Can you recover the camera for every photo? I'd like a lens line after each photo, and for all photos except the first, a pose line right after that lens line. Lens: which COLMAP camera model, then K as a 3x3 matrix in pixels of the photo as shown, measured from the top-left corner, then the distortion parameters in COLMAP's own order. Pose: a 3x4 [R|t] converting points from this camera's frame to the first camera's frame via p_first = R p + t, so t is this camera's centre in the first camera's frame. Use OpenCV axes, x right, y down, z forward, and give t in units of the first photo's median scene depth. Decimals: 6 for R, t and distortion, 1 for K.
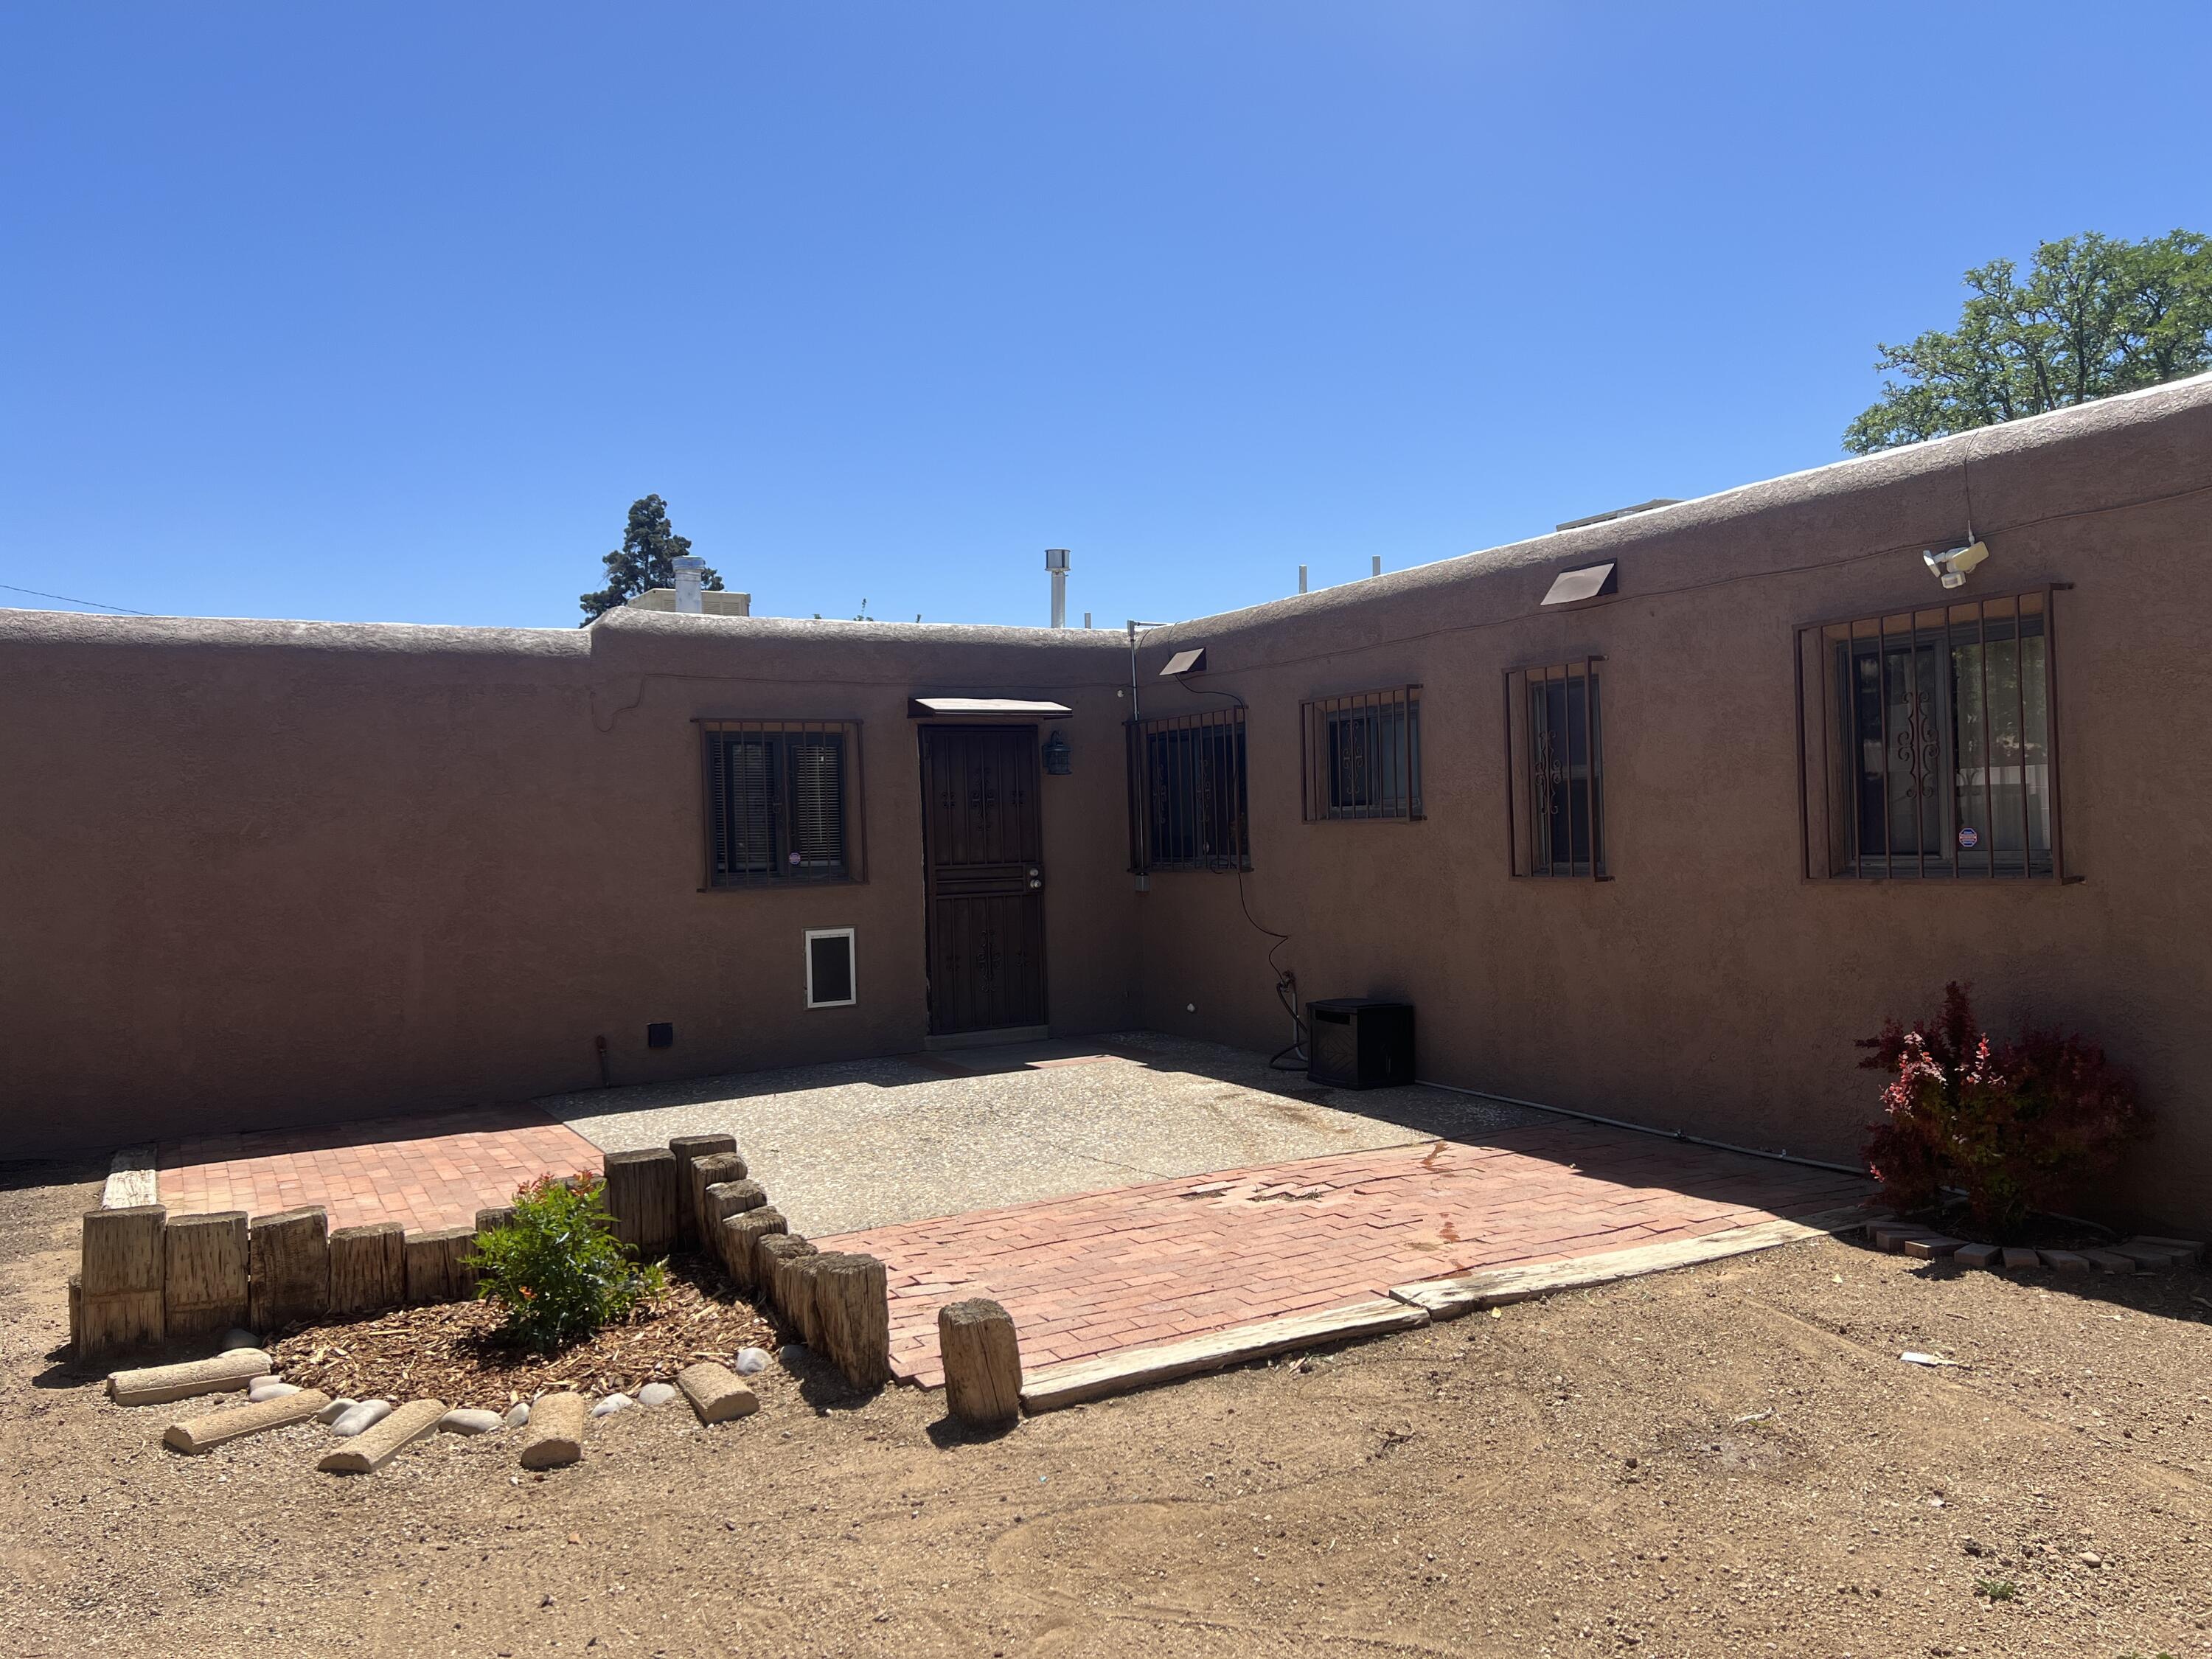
lens RADIAL K [[1633.2, 0, 1106.0], [0, 1633.2, 829.5], [0, 0, 1]] dist [0.103716, -0.117883]
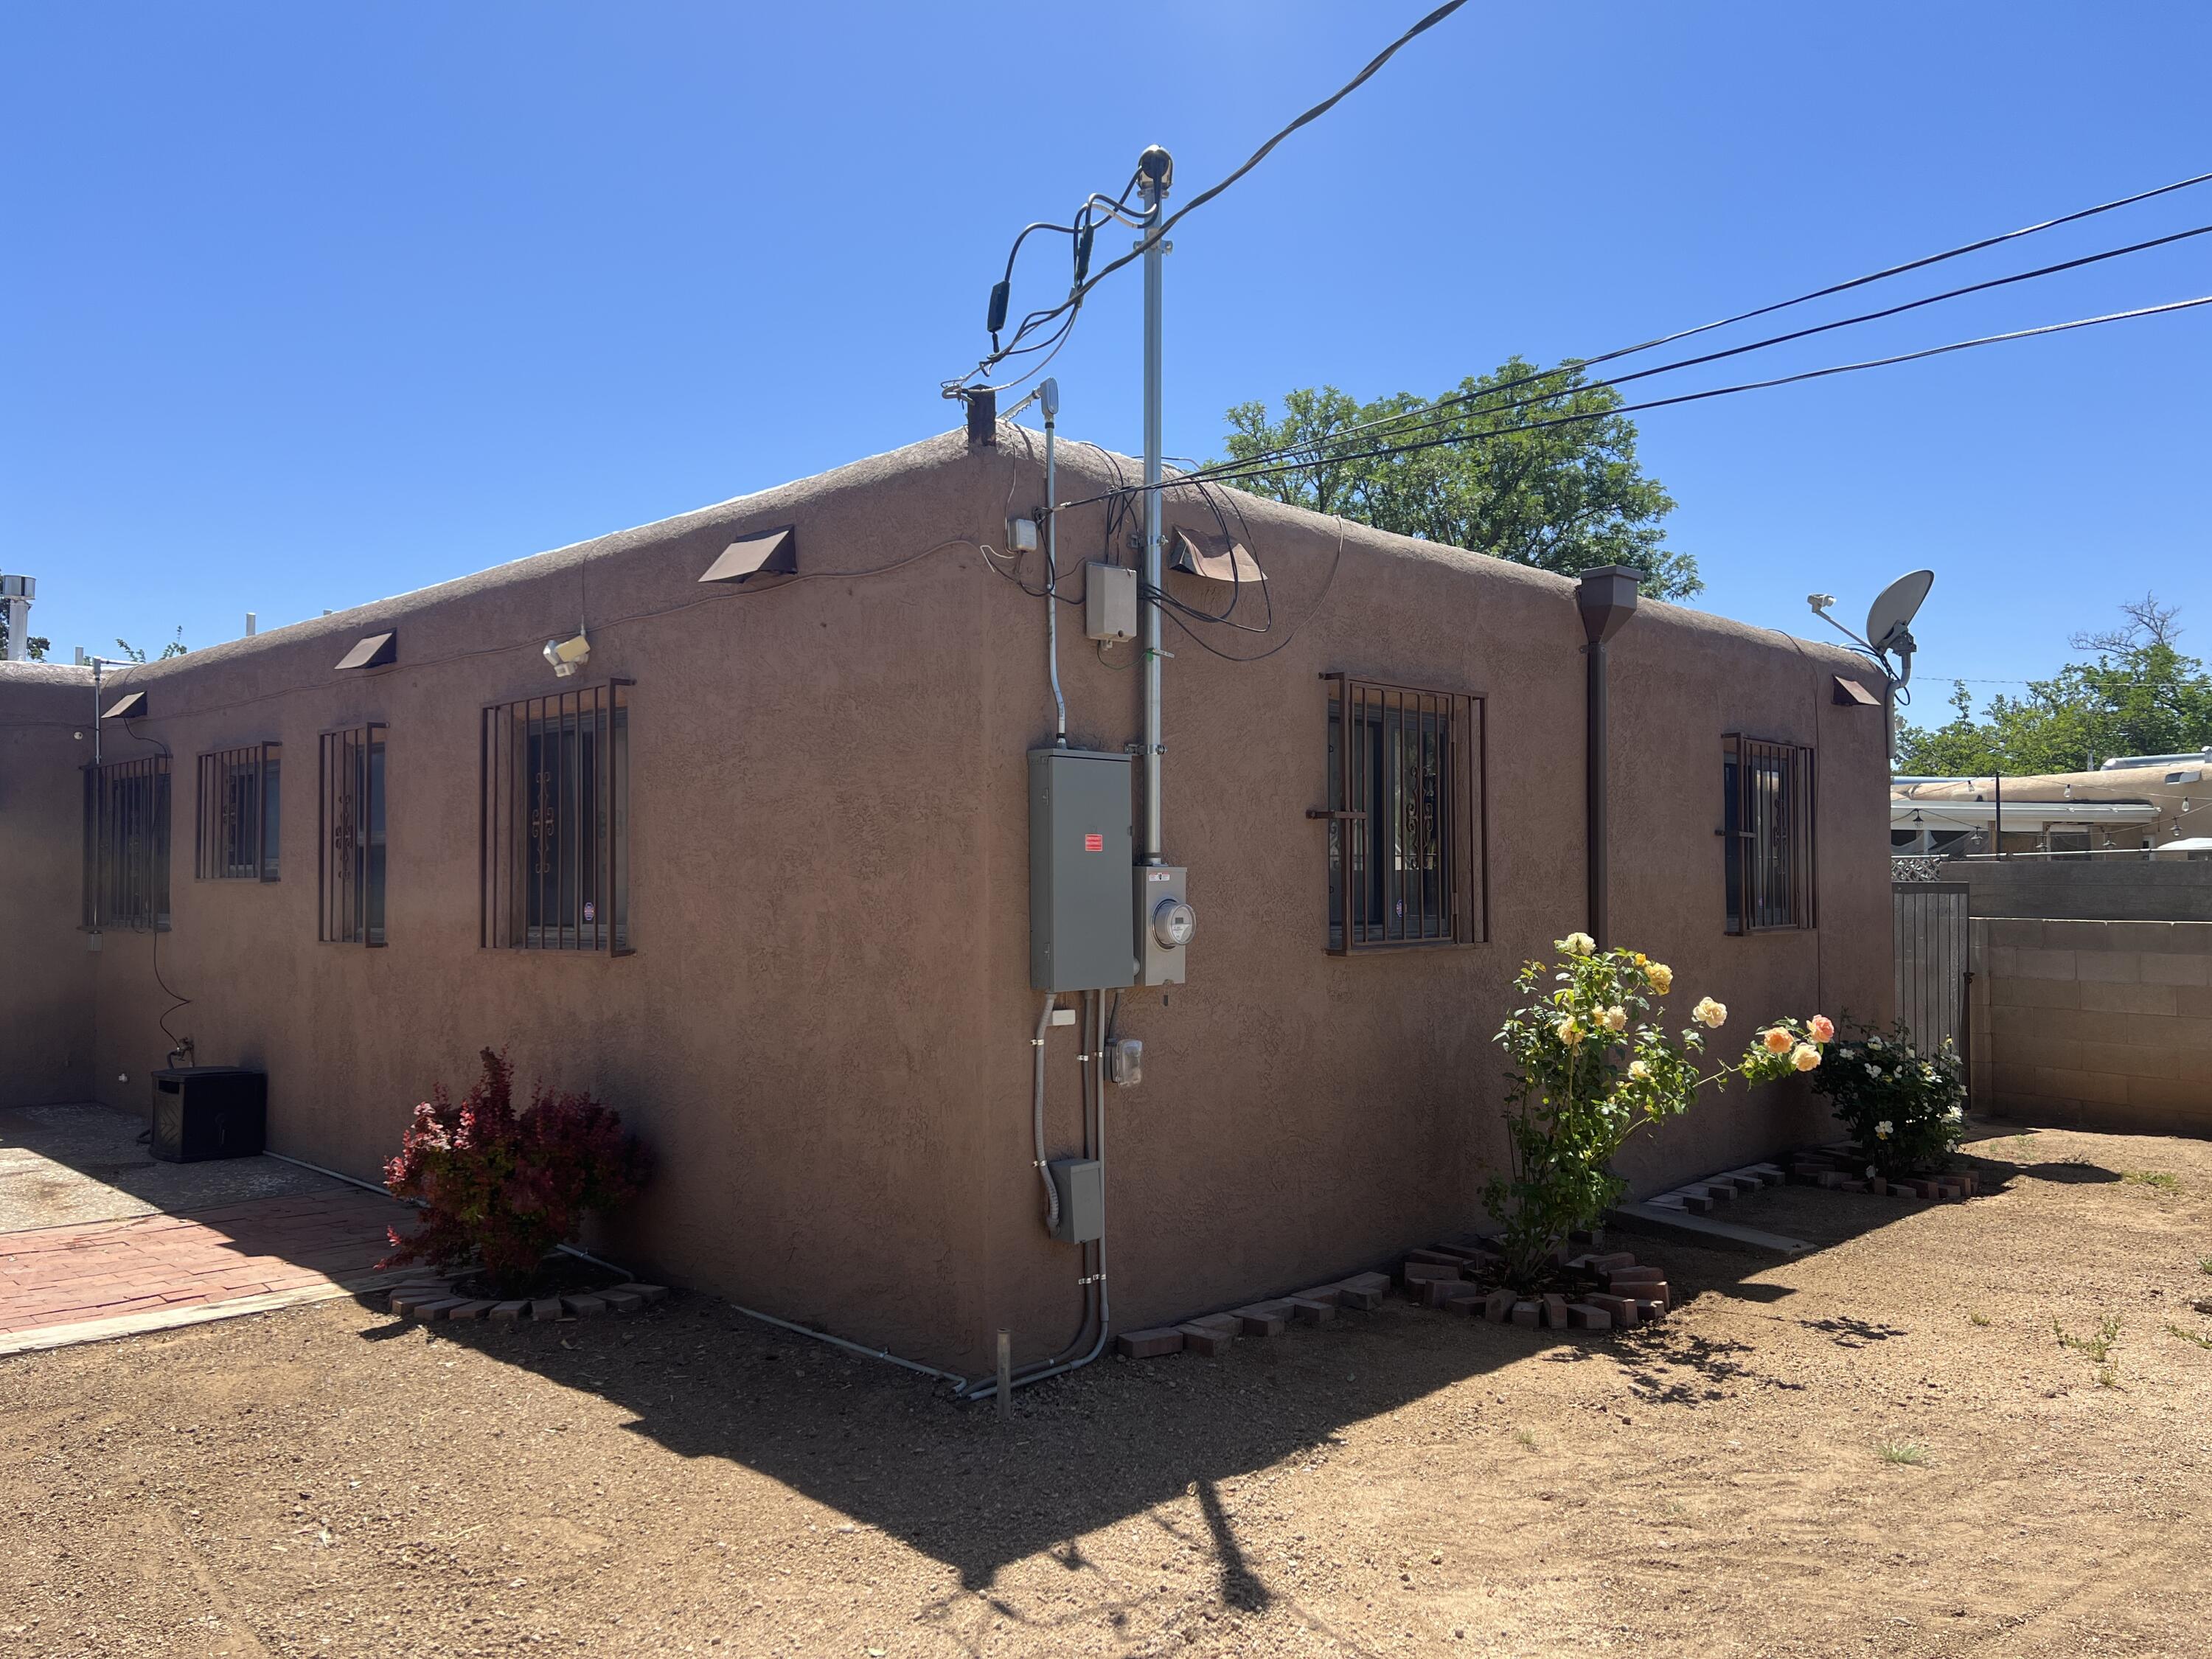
lens RADIAL K [[1633.2, 0, 1106.0], [0, 1633.2, 829.5], [0, 0, 1]] dist [0.103716, -0.117883]
pose [[0.960621, 0.039026, 0.275107, 0.390803], [-0.028420, 0.998695, -0.042436, -0.008660], [-0.276404, 0.032946, 0.960477, -0.079870]]
